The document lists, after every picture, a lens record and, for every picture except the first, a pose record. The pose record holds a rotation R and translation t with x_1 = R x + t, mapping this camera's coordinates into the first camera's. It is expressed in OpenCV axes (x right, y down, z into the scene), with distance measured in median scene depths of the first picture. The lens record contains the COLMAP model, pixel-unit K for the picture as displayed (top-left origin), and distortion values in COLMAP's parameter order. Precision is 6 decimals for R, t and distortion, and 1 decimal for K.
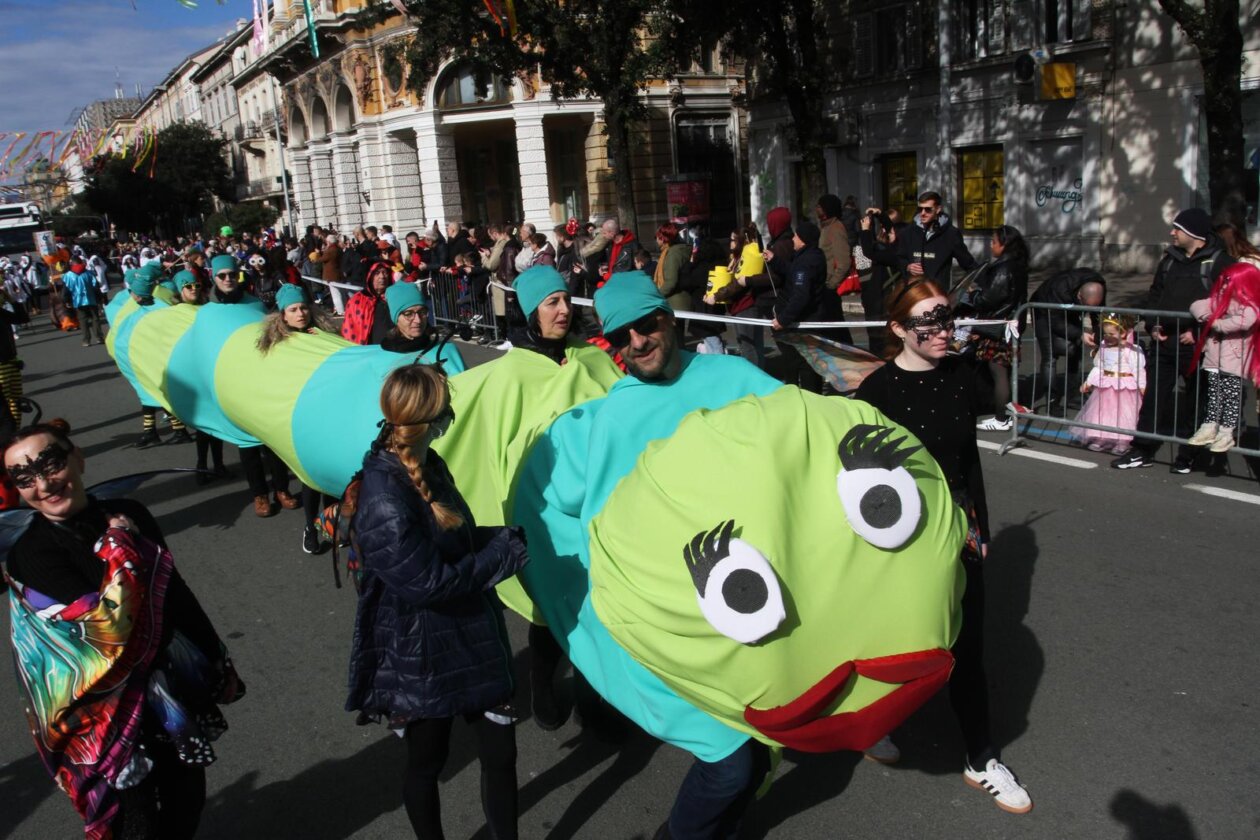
lens RADIAL K [[1030.3, 0, 630.0], [0, 1030.3, 420.0], [0, 0, 1]] dist [-0.078760, 0.035749]
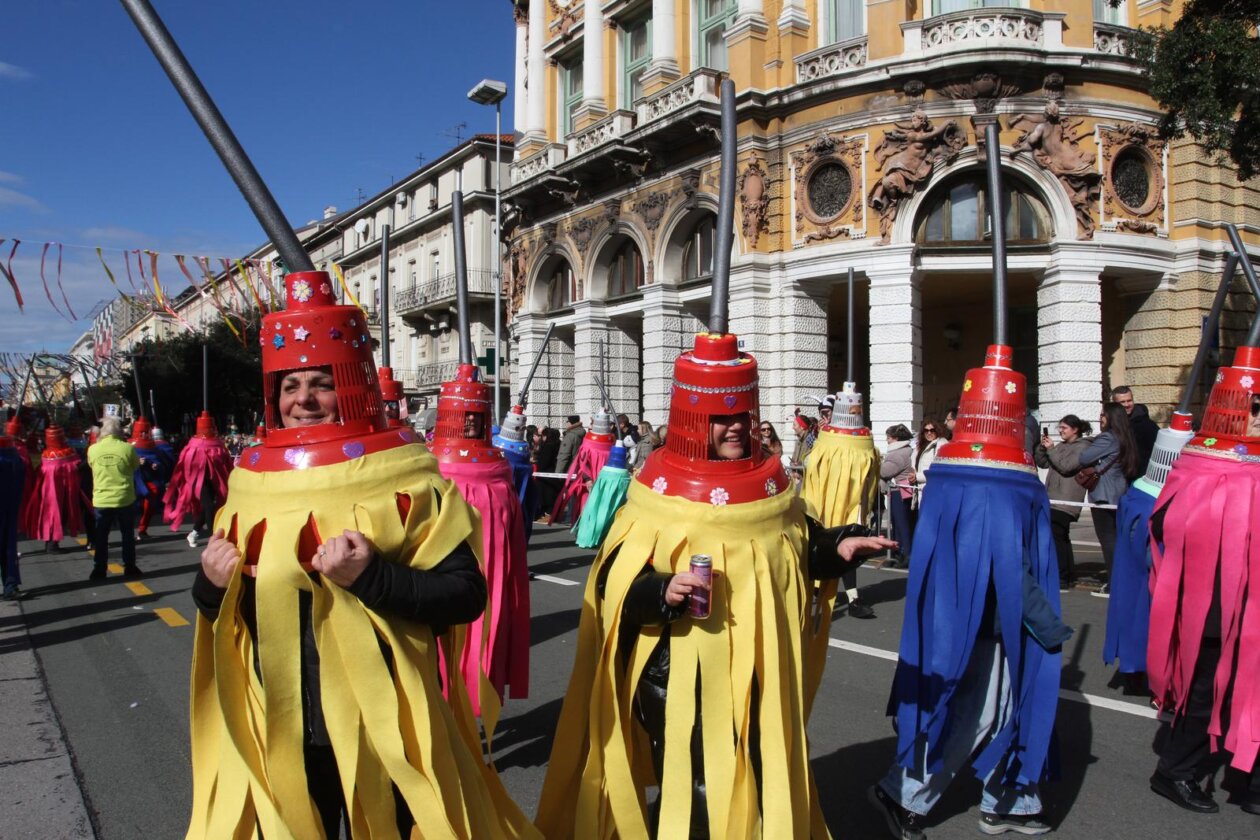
lens RADIAL K [[1030.3, 0, 630.0], [0, 1030.3, 420.0], [0, 0, 1]] dist [-0.078760, 0.035749]
pose [[0.996949, 0.075687, 0.019069, -0.284614], [-0.069055, 0.969173, -0.236505, -0.039224], [-0.036382, 0.234467, 0.971443, 0.350240]]
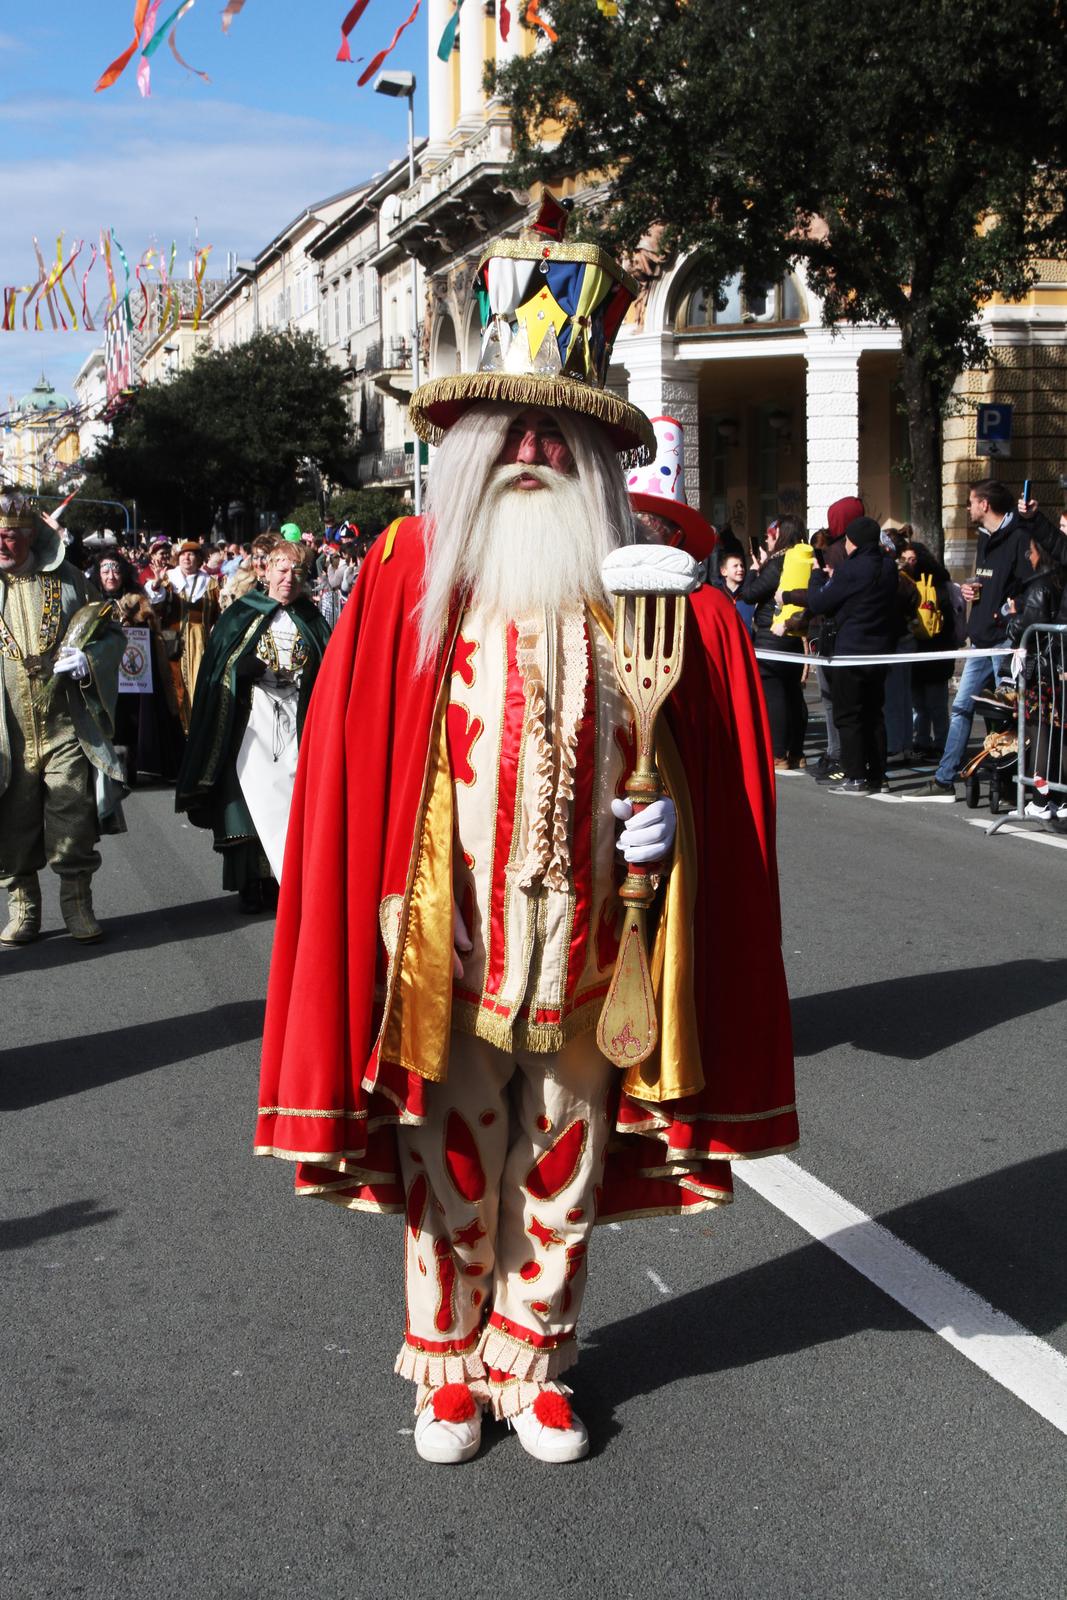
lens RADIAL K [[2283.4, 0, 533.5], [0, 2283.4, 800.0], [0, 0, 1]] dist [-0.027771, -0.036789]
pose [[0.951606, 0.095290, -0.292175, 0.093244], [-0.121971, 0.989736, -0.074463, 0.030501], [0.282081, 0.106496, 0.953461, -0.112781]]
